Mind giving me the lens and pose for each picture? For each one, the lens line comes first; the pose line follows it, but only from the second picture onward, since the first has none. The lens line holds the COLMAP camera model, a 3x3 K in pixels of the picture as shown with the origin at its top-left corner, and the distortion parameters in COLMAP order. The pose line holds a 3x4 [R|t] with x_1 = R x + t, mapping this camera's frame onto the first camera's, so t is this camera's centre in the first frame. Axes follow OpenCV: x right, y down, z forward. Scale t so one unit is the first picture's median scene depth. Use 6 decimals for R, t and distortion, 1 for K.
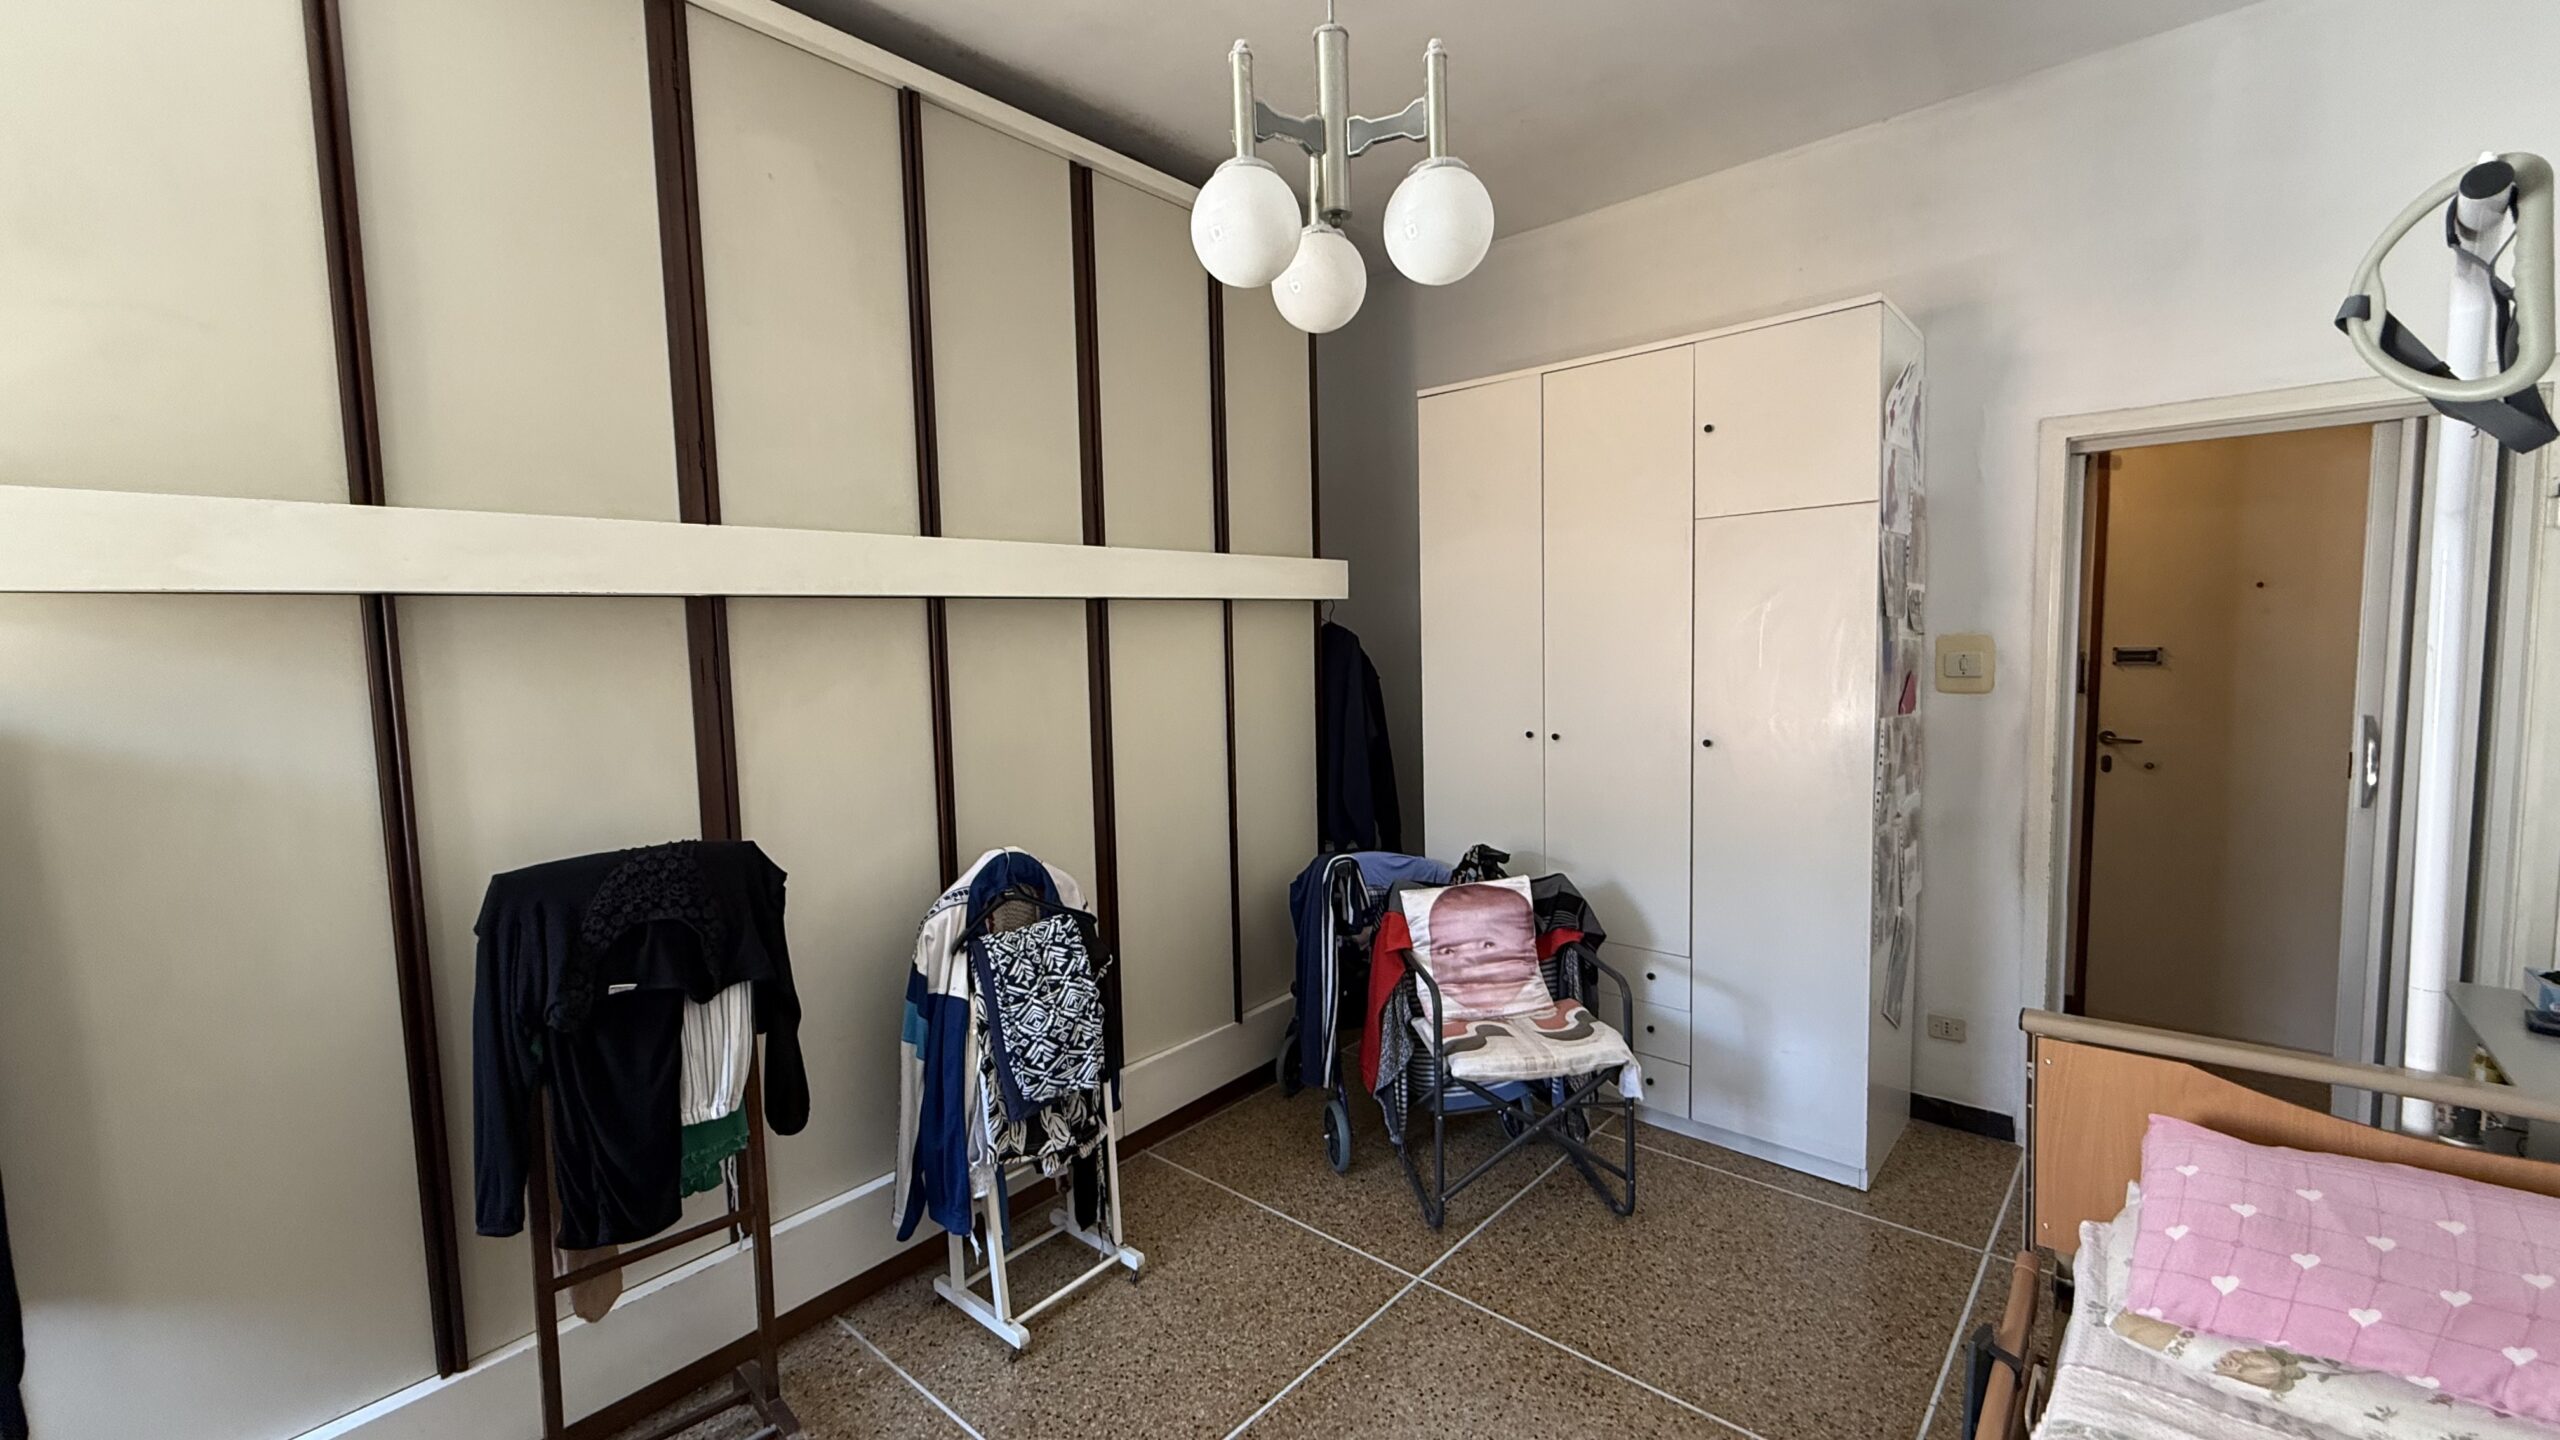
lens RADIAL K [[1019.9, 0, 1274.2], [0, 1019.9, 717.1], [0, 0, 1]] dist [-0.000320, 0.000187]
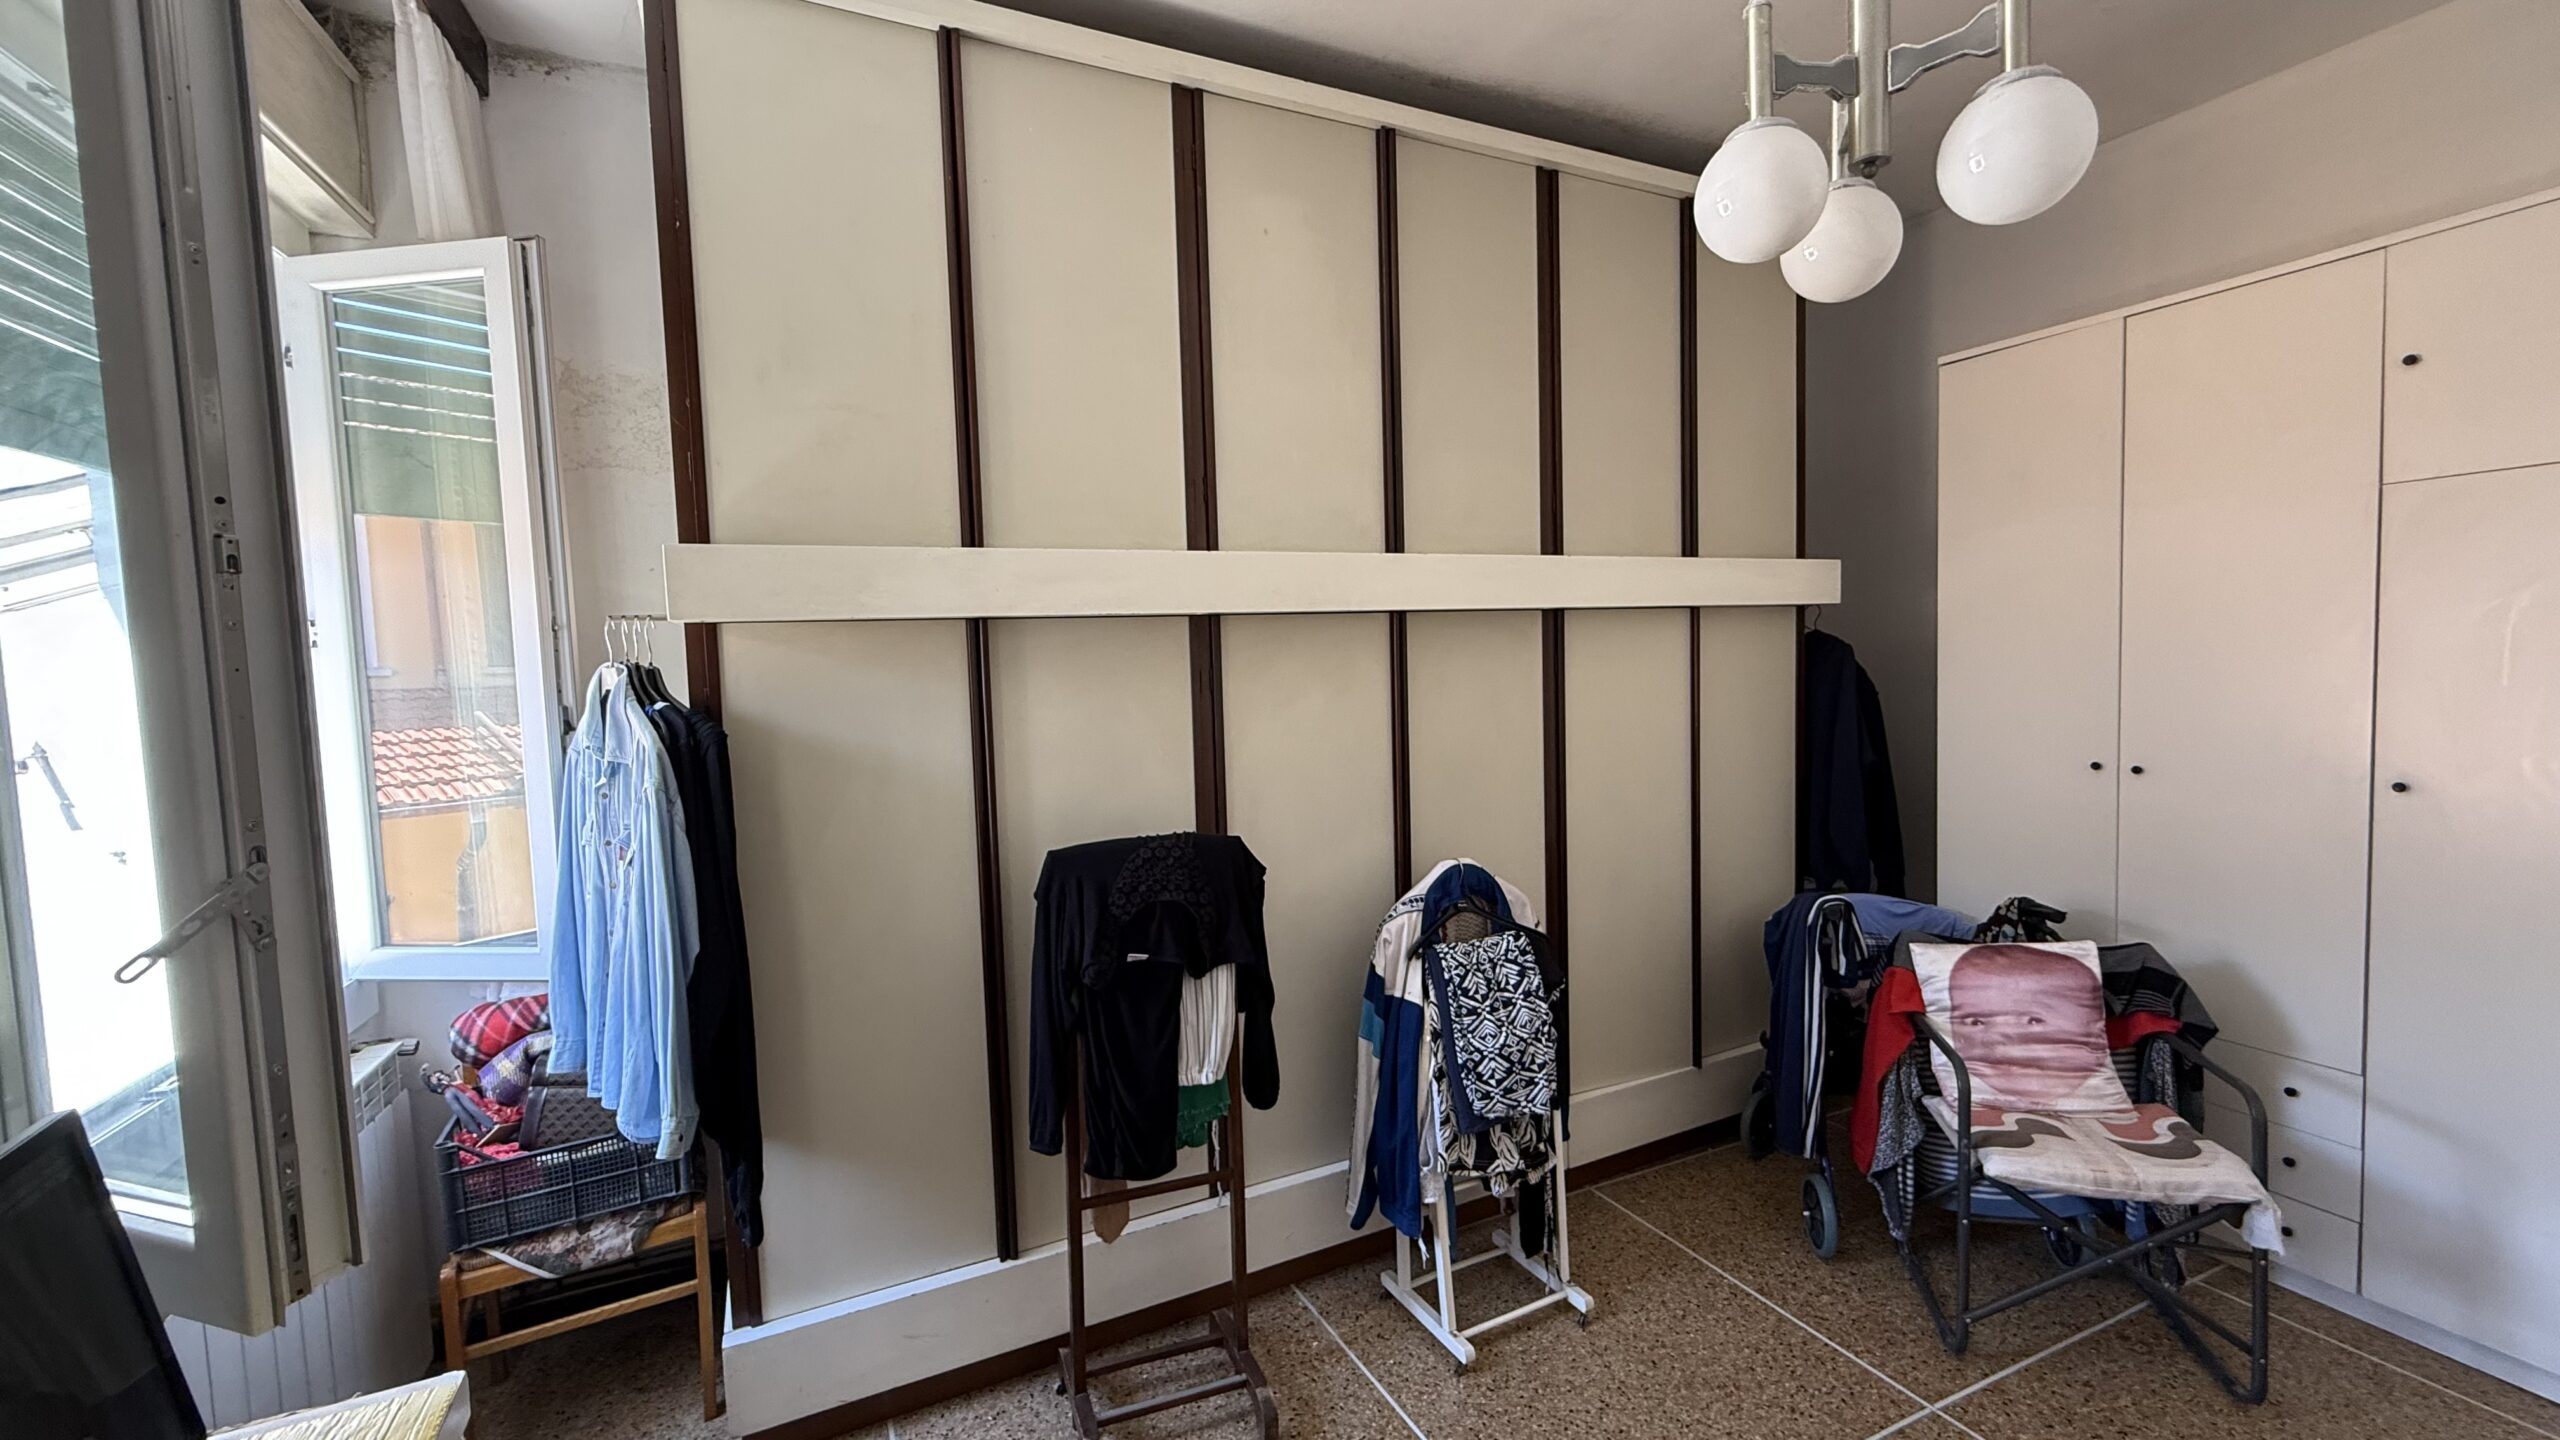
lens RADIAL K [[1019.9, 0, 1274.2], [0, 1019.9, 717.1], [0, 0, 1]] dist [-0.000320, 0.000187]
pose [[0.916715, 0.019386, -0.399072, -0.032350], [-0.023954, 0.999692, -0.006462, -0.000773], [0.398824, 0.015483, 0.916897, 0.003083]]
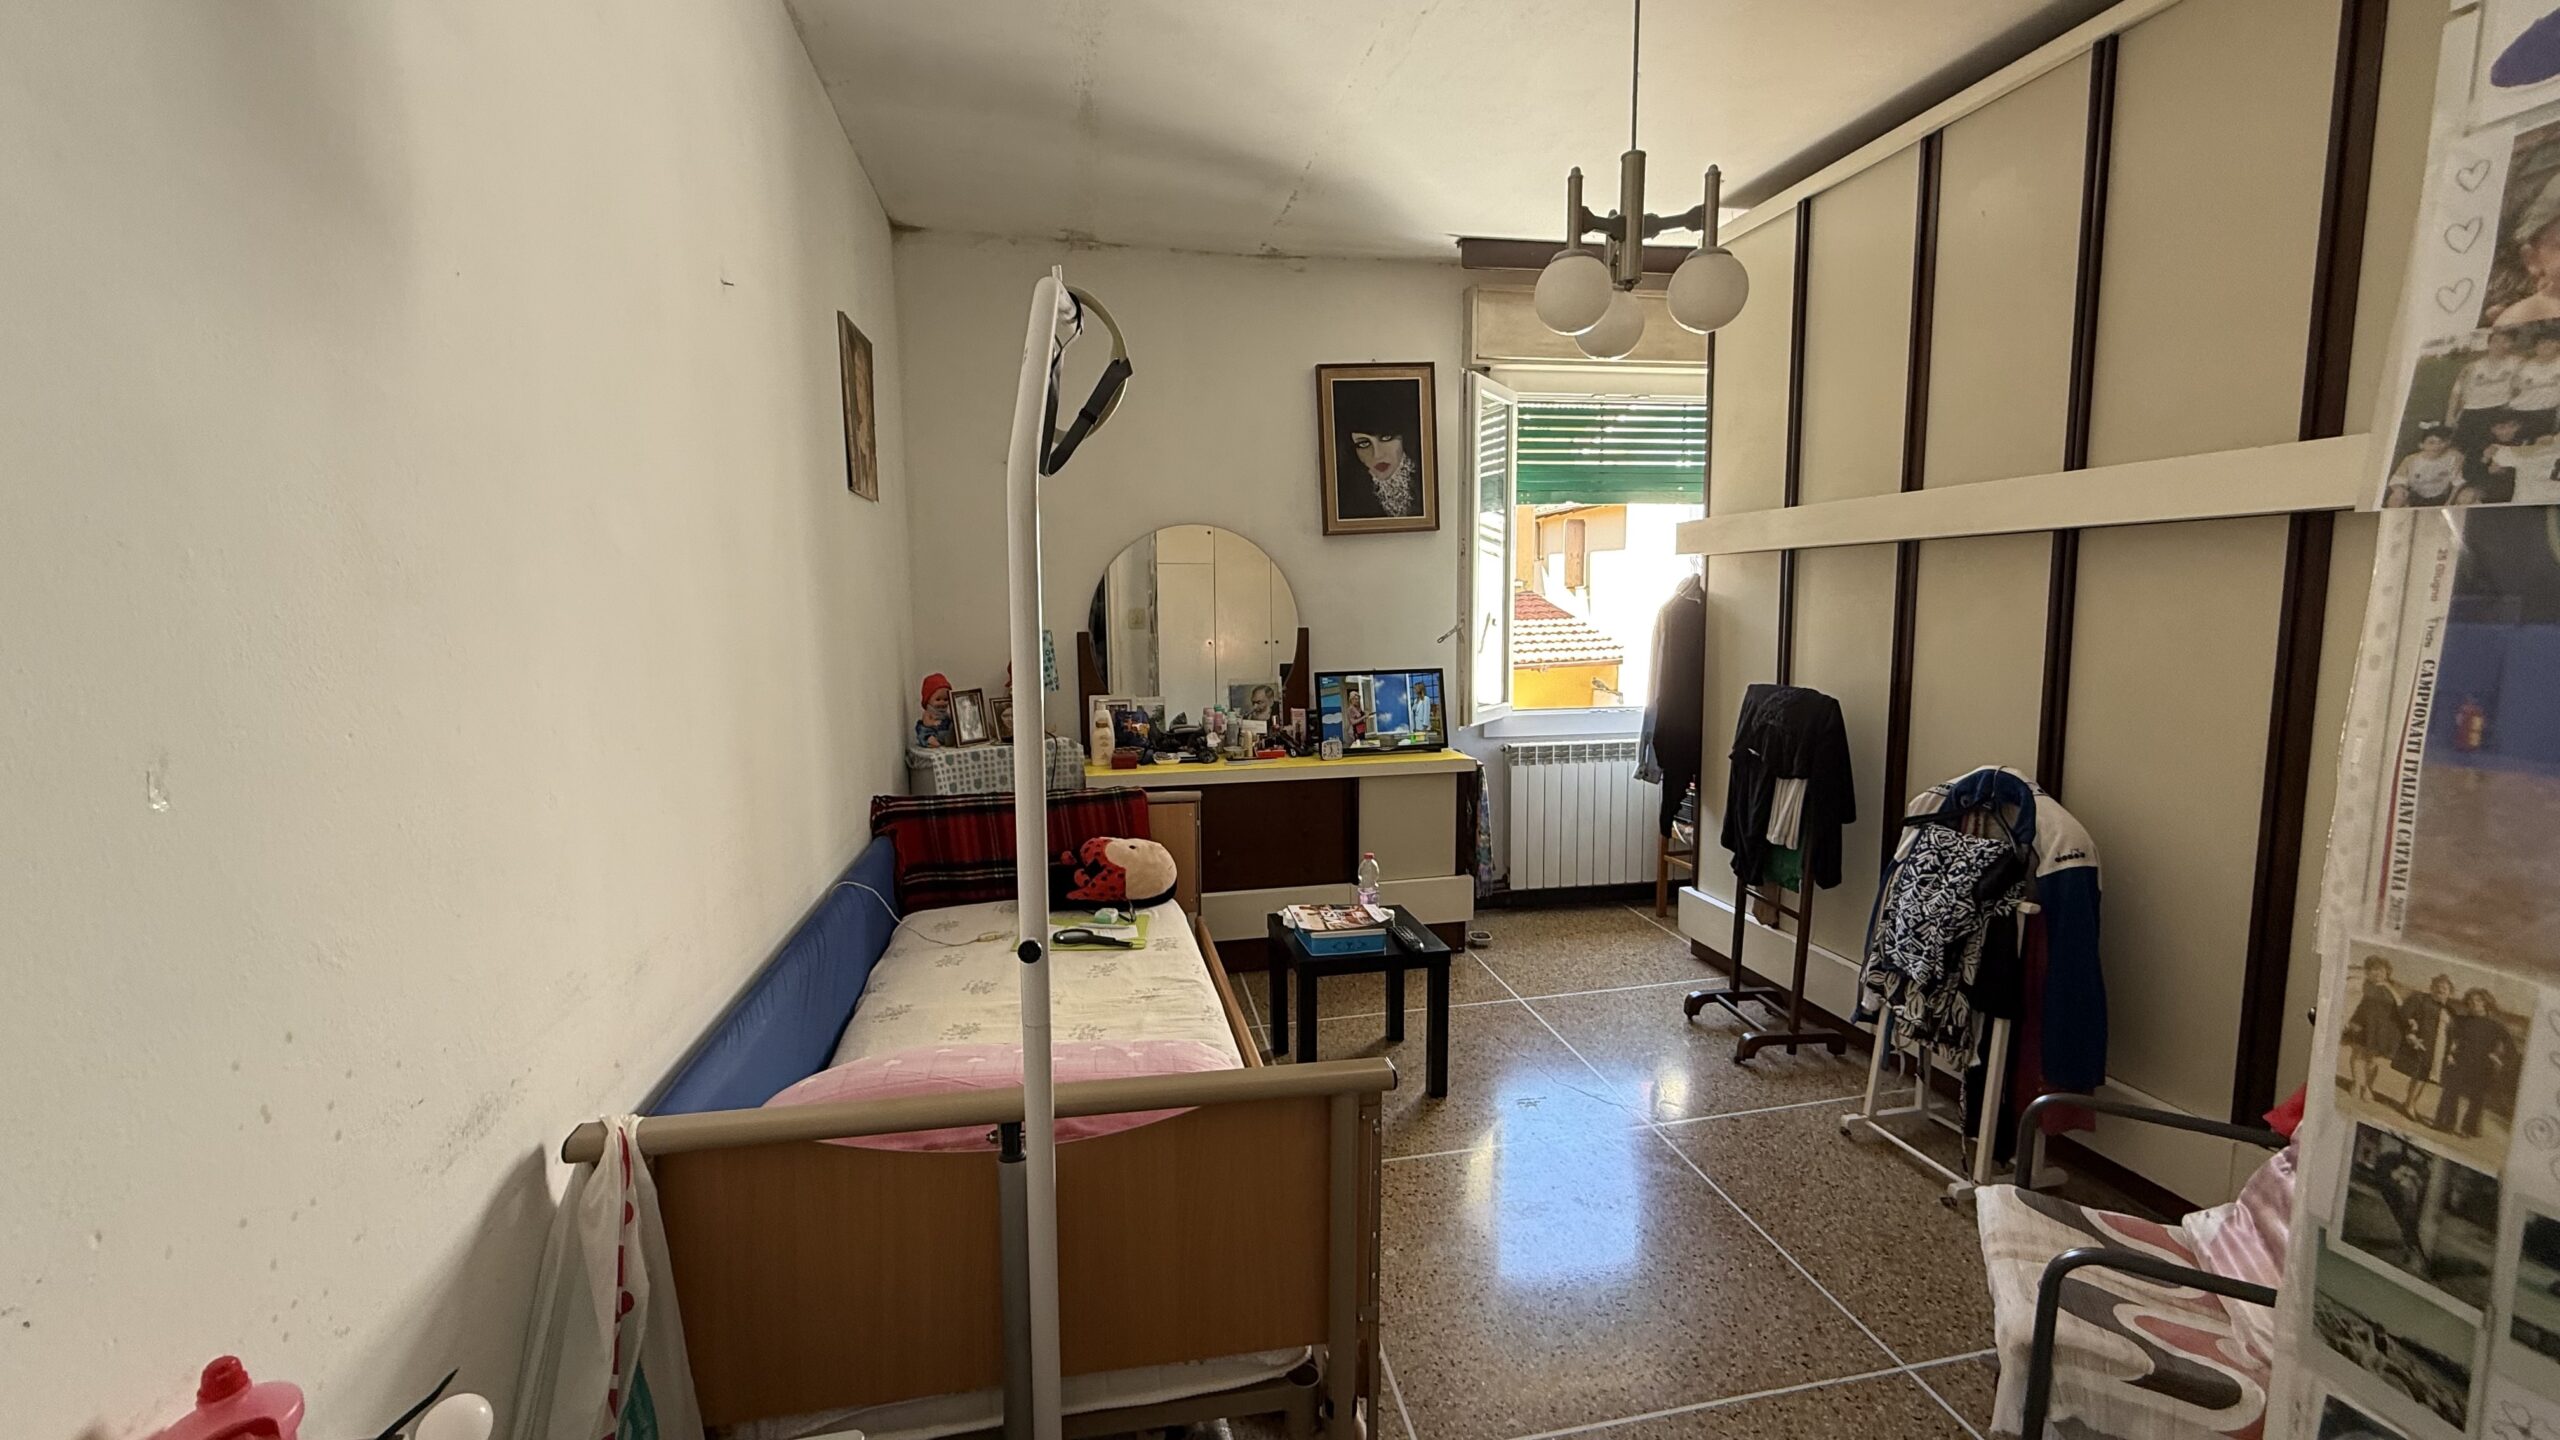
lens RADIAL K [[1019.9, 0, 1274.2], [0, 1019.9, 717.1], [0, 0, 1]] dist [-0.000320, 0.000187]
pose [[-0.600752, 0.131201, -0.788596, 1.031352], [-0.031269, 0.981830, 0.187170, -0.099297], [0.798824, 0.137101, -0.585733, 1.005897]]
